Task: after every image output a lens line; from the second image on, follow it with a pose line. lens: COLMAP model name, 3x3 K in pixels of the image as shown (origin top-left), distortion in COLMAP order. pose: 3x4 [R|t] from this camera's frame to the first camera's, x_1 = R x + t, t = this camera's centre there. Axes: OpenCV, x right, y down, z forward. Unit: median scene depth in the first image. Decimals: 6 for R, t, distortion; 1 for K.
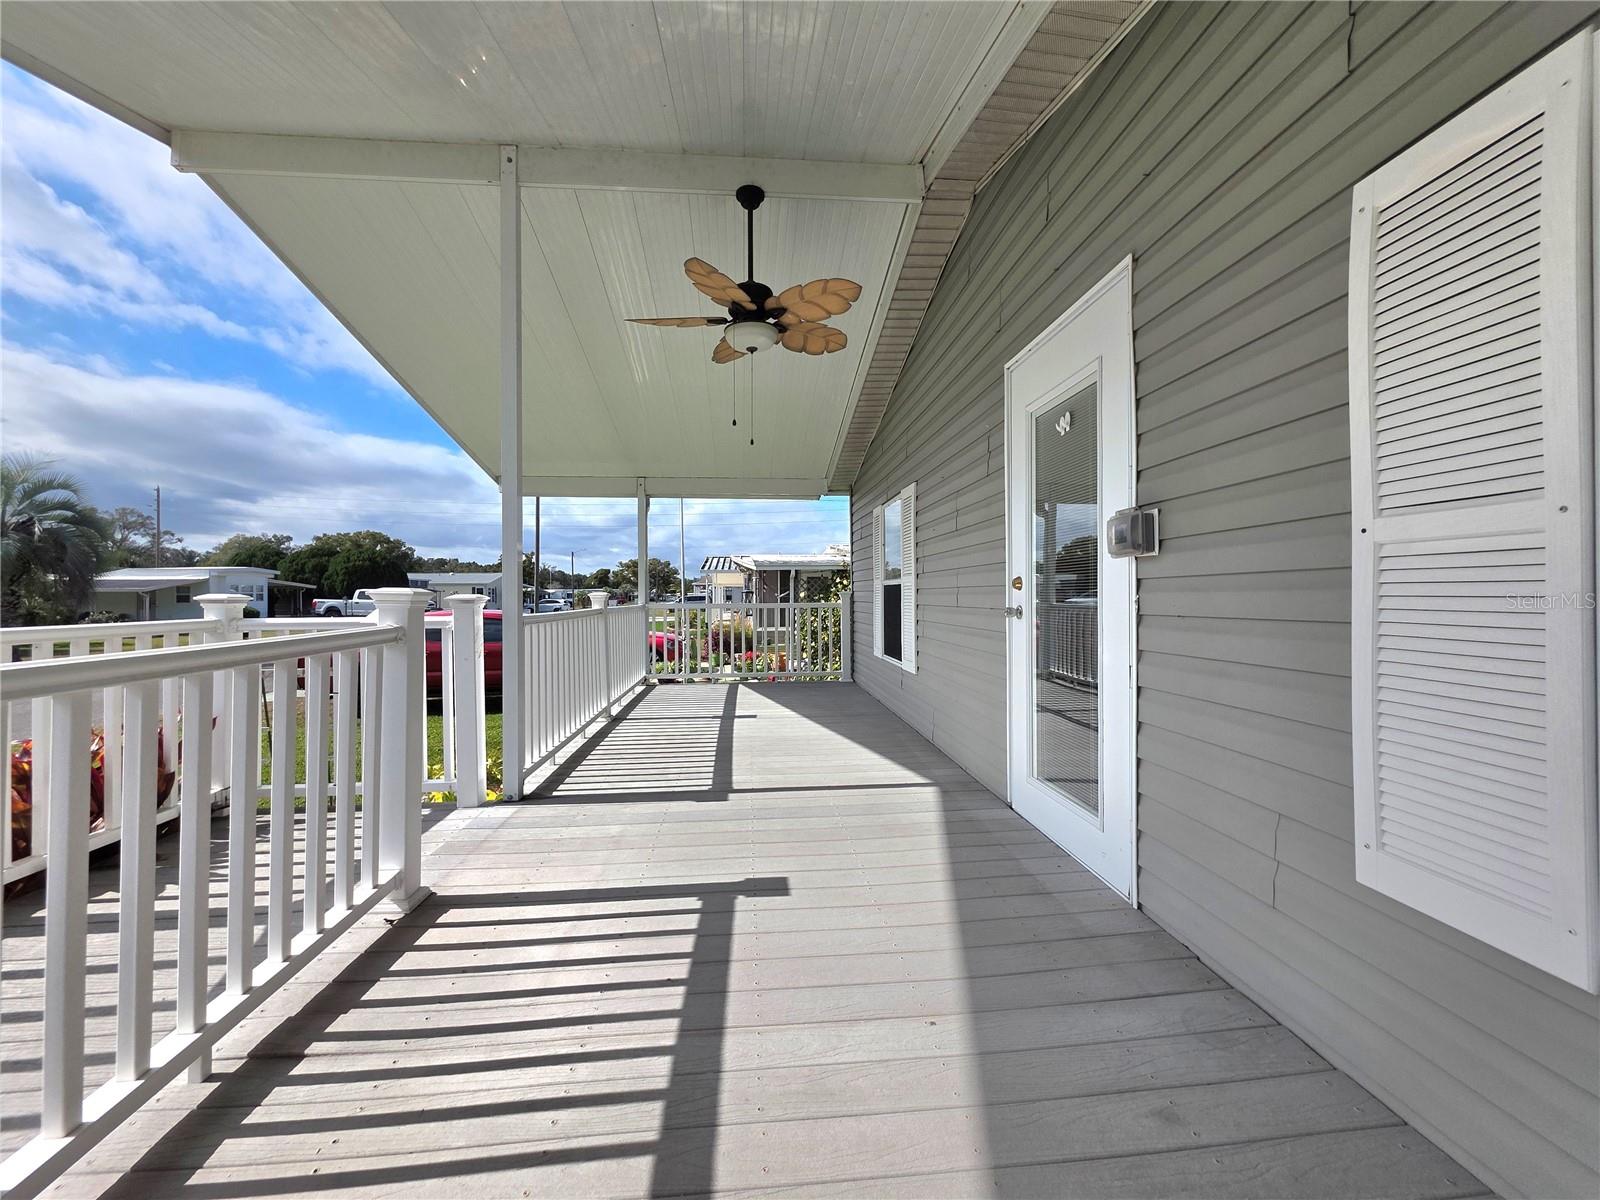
lens RADIAL K [[642.5, 0, 801.4], [0, 642.5, 594.5], [0, 0, 1]] dist [0.000172, 0.000281]
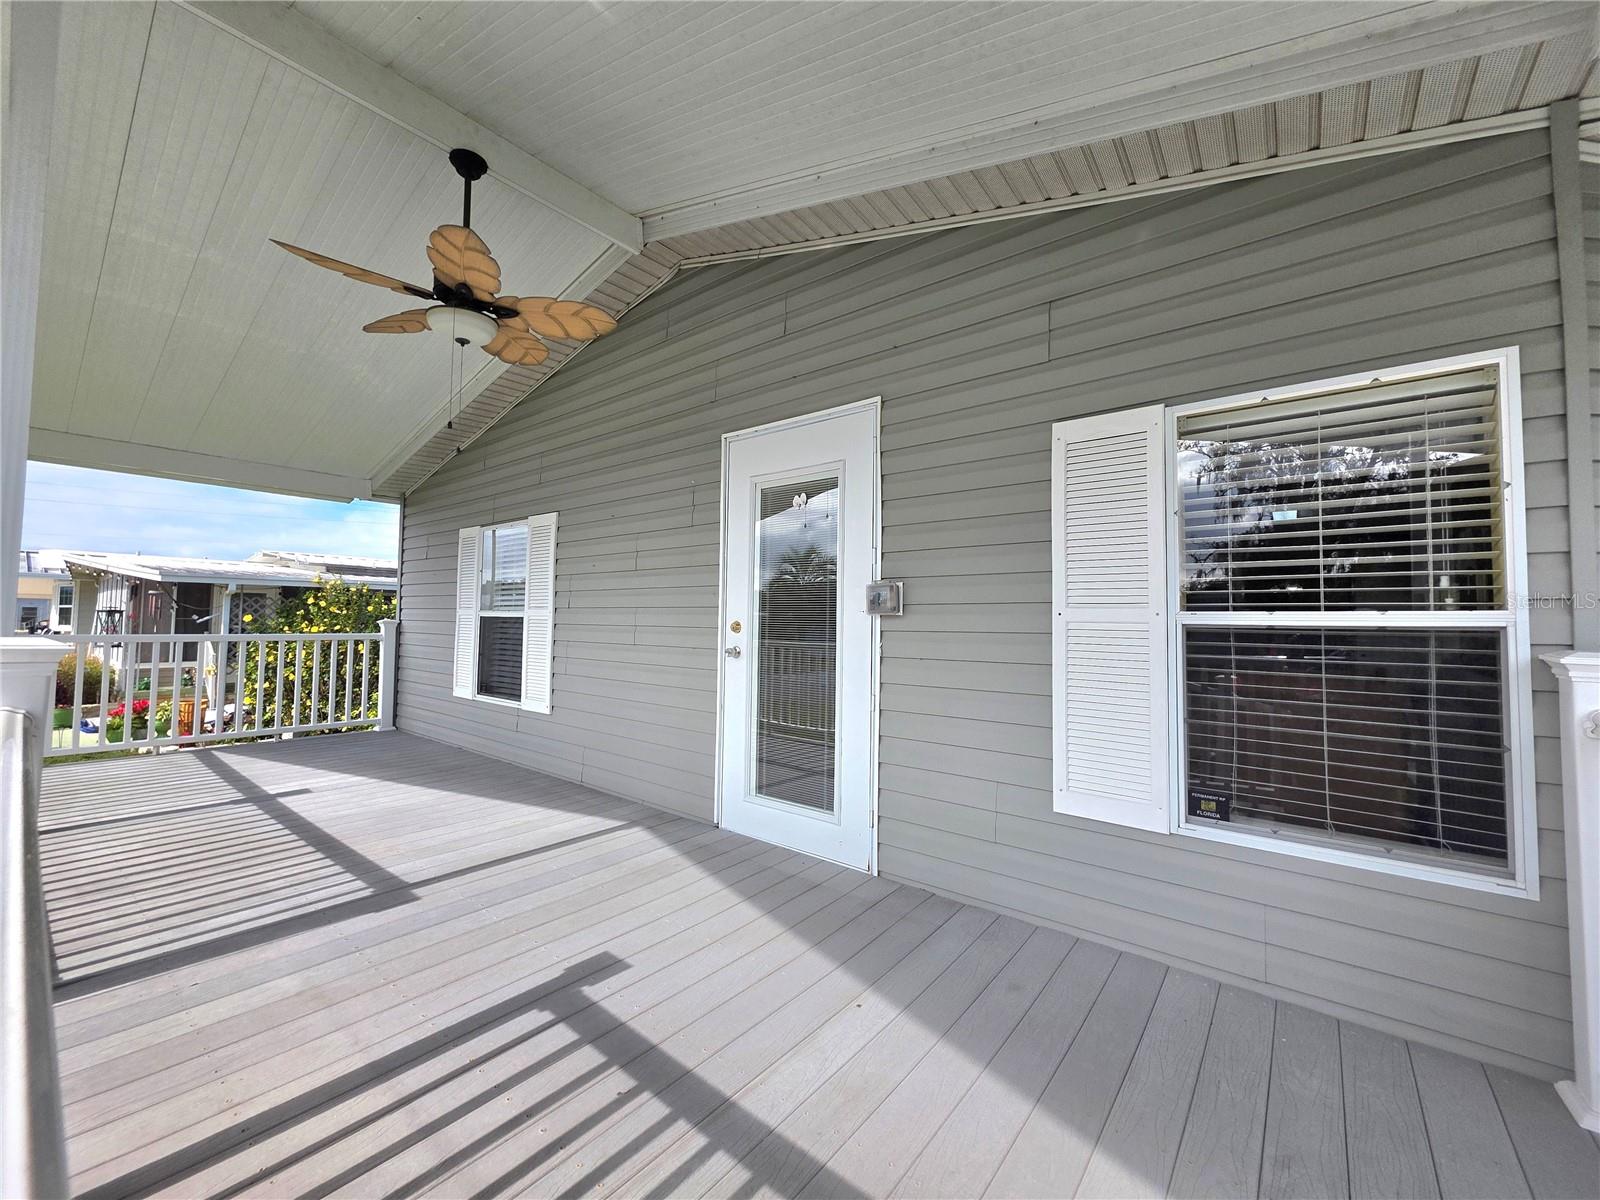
lens RADIAL K [[642.5, 0, 801.0], [0, 642.5, 593.2], [0, 0, 1]] dist [0.000172, 0.000281]
pose [[0.687085, 0.047506, 0.725022, -0.453303], [-0.019395, 0.998704, -0.047058, -0.027913], [-0.726318, 0.018271, 0.687116, 0.136163]]
